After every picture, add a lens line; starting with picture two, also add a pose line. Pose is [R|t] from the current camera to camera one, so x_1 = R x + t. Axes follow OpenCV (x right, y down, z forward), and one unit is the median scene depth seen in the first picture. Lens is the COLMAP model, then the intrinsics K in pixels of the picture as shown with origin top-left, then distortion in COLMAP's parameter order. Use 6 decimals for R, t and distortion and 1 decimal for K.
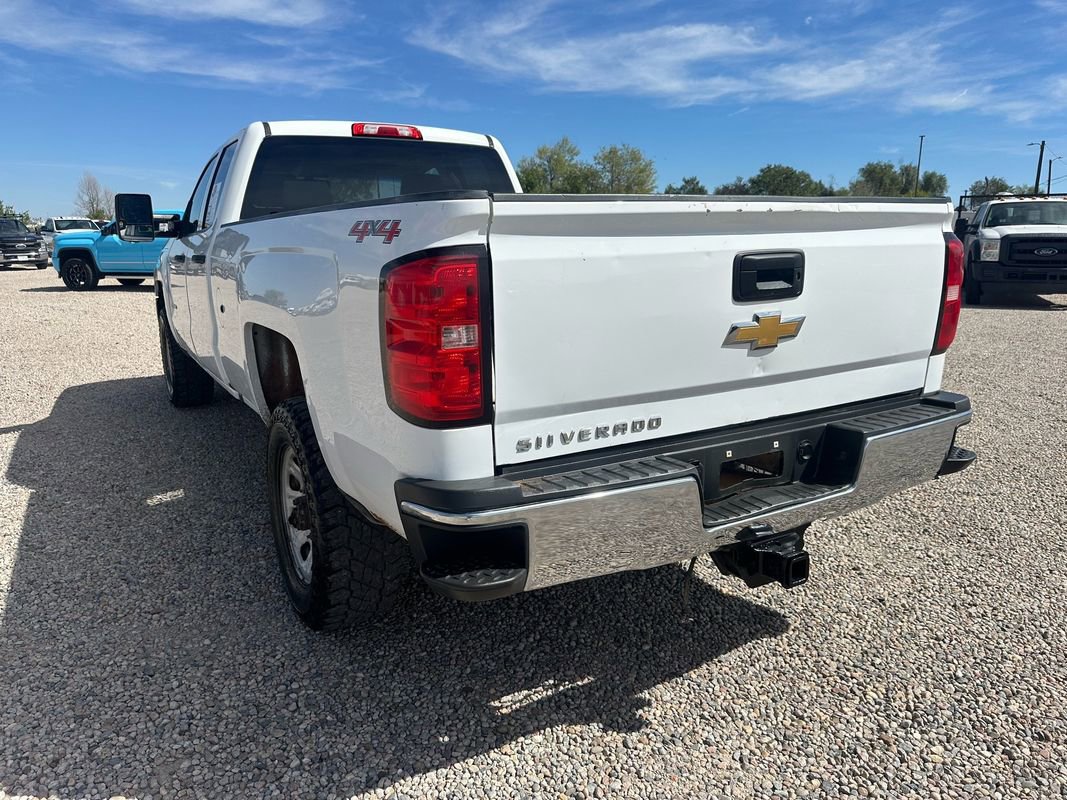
lens RADIAL K [[762.8, 0, 530.2], [0, 762.8, 388.6], [0, 0, 1]] dist [0.015930, -0.026065]
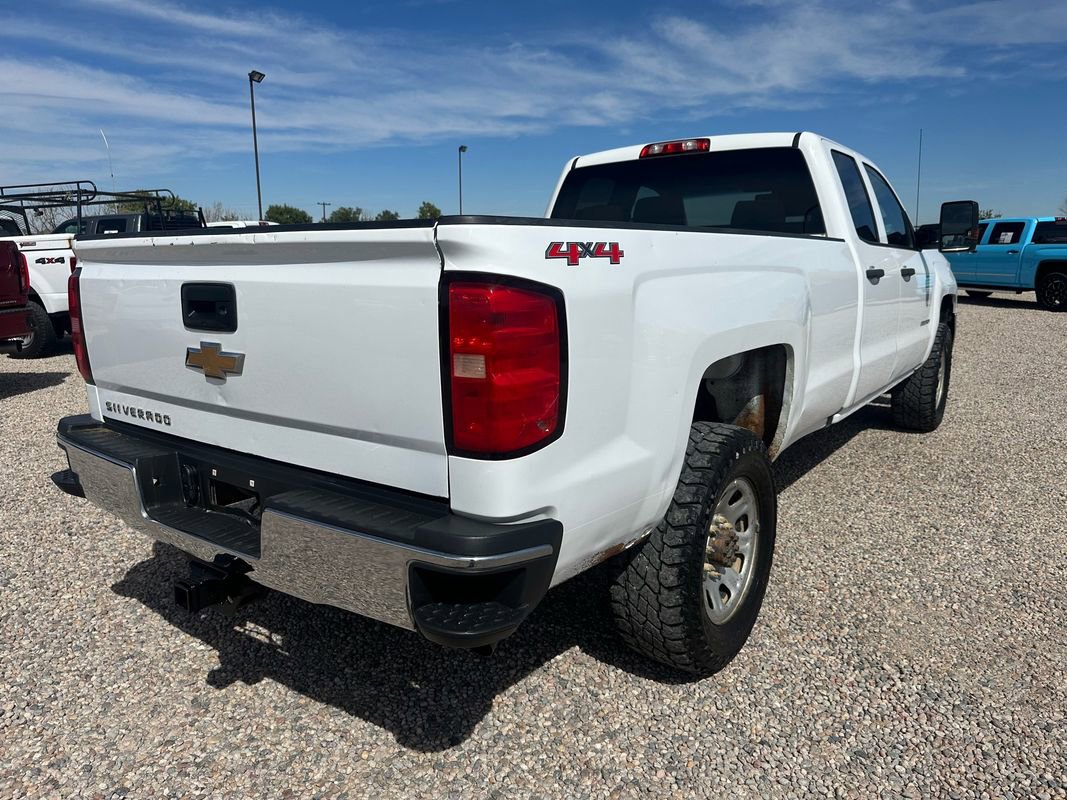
lens RADIAL K [[762.8, 0, 519.5], [0, 762.8, 387.3], [0, 0, 1]] dist [0.015930, -0.026065]
pose [[0.381726, 0.167242, -0.909019, 1.002624], [-0.176712, 0.978557, 0.105829, -0.158500], [0.907225, 0.120237, 0.403095, 0.690893]]
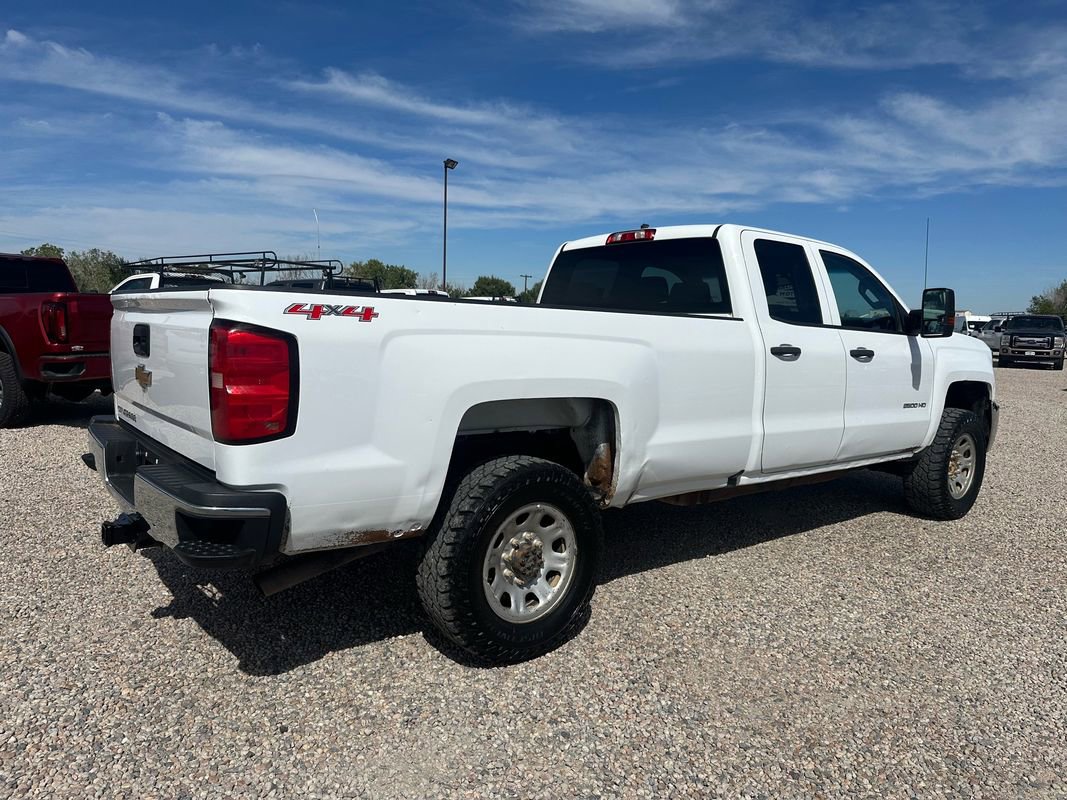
lens RADIAL K [[762.8, 0, 524.3], [0, 762.8, 383.8], [0, 0, 1]] dist [0.015930, -0.026065]
pose [[0.125586, 0.094481, -0.987574, 1.369216], [-0.228541, 0.971437, 0.063874, -0.237915], [0.965400, 0.217680, 0.143591, 1.088388]]
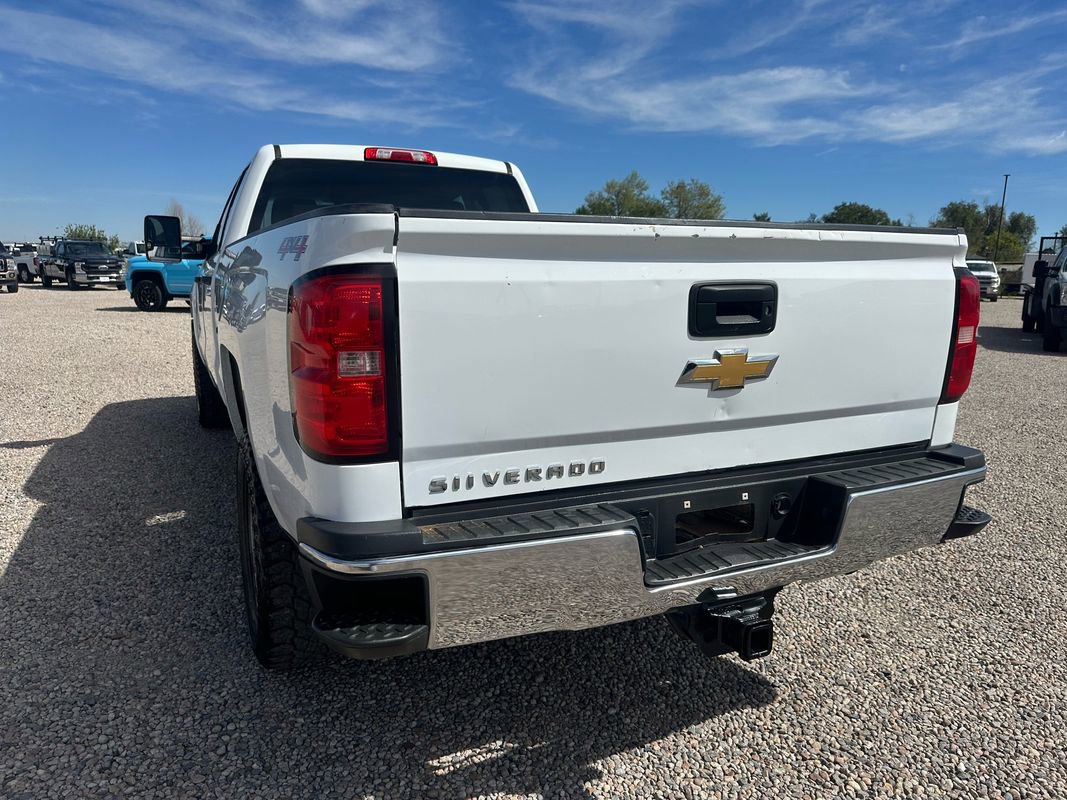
lens RADIAL K [[762.8, 0, 531.0], [0, 762.8, 399.3], [0, 0, 1]] dist [0.015930, -0.026065]
pose [[0.995915, 0.036493, -0.082595, 0.107635], [-0.038827, 0.998886, -0.026826, -0.005637], [0.081525, 0.029923, 0.996222, 0.062475]]
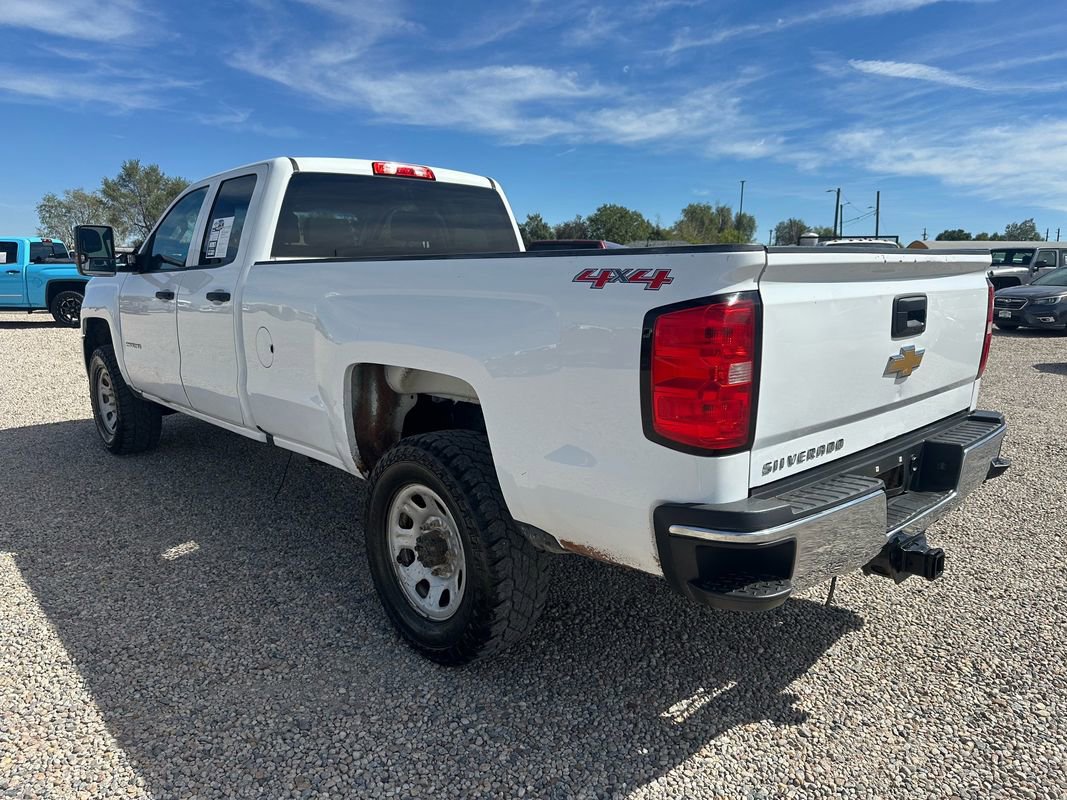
lens RADIAL K [[762.8, 0, 537.7], [0, 762.8, 389.6], [0, 0, 1]] dist [0.015930, -0.026065]
pose [[0.975753, -0.026171, 0.217305, -0.358883], [0.034632, 0.998779, -0.035216, -0.008446], [-0.216118, 0.041888, 0.975468, -0.019332]]
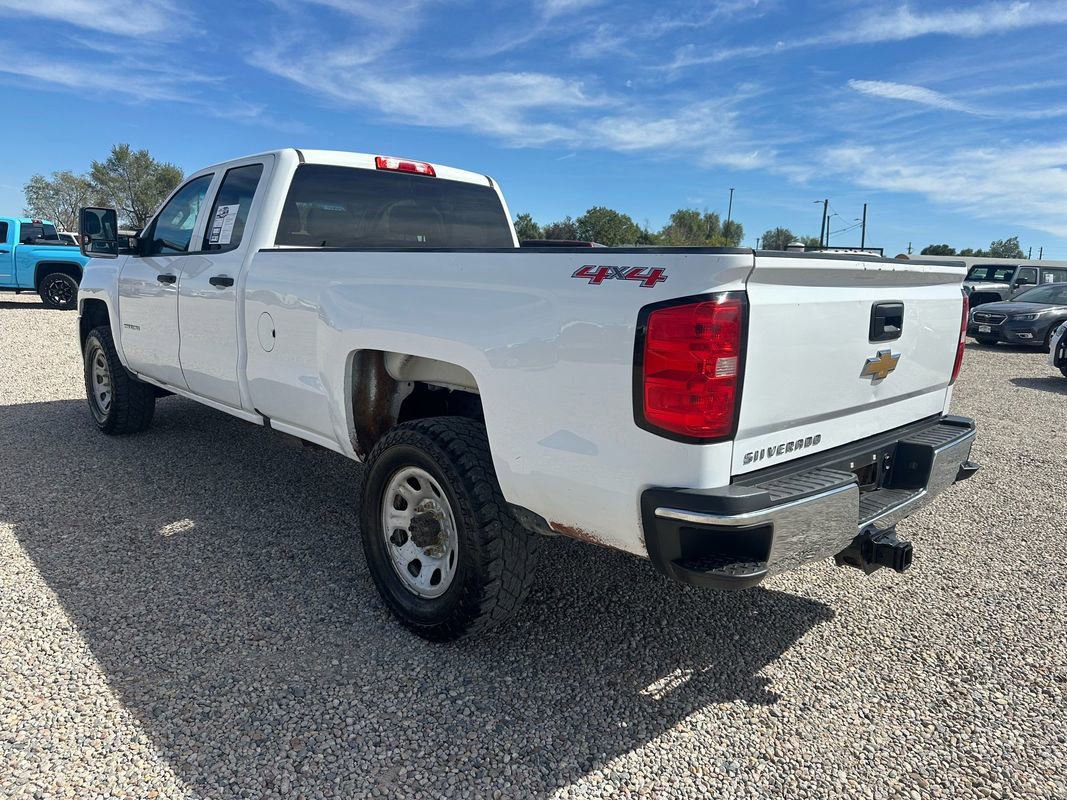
lens RADIAL K [[762.8, 0, 531.9], [0, 762.8, 385.0], [0, 0, 1]] dist [0.015930, -0.026065]
pose [[0.972817, 0.008363, 0.231424, -0.382618], [0.001083, 0.999172, -0.040661, 0.004838], [-0.231573, 0.039806, 0.972003, -0.058090]]
